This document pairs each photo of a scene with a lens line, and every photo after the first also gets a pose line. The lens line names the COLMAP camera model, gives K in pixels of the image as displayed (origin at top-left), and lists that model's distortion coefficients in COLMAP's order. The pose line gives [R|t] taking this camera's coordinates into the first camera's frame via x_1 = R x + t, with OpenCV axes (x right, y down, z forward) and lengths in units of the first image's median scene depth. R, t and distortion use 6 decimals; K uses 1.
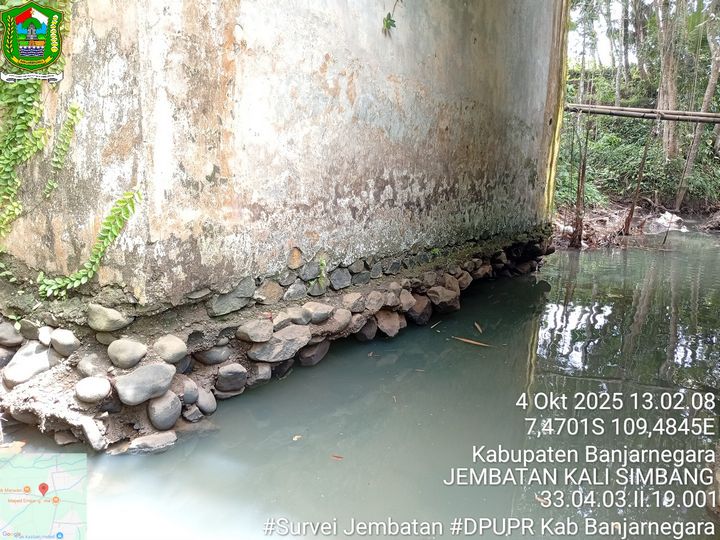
lens RADIAL K [[559.5, 0, 363.0], [0, 559.5, 276.9], [0, 0, 1]] dist [0.072416, -0.153940]
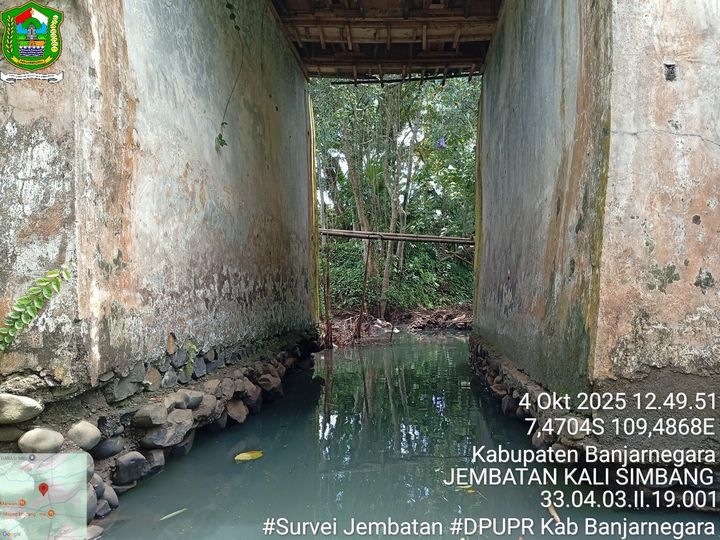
lens RADIAL K [[559.5, 0, 363.0], [0, 559.5, 269.6], [0, 0, 1]] dist [0.072416, -0.153940]
pose [[0.869865, -0.024232, 0.492694, -0.320084], [0.143241, 0.968165, -0.205279, 0.096491], [-0.472035, 0.249139, 0.845643, -0.072863]]
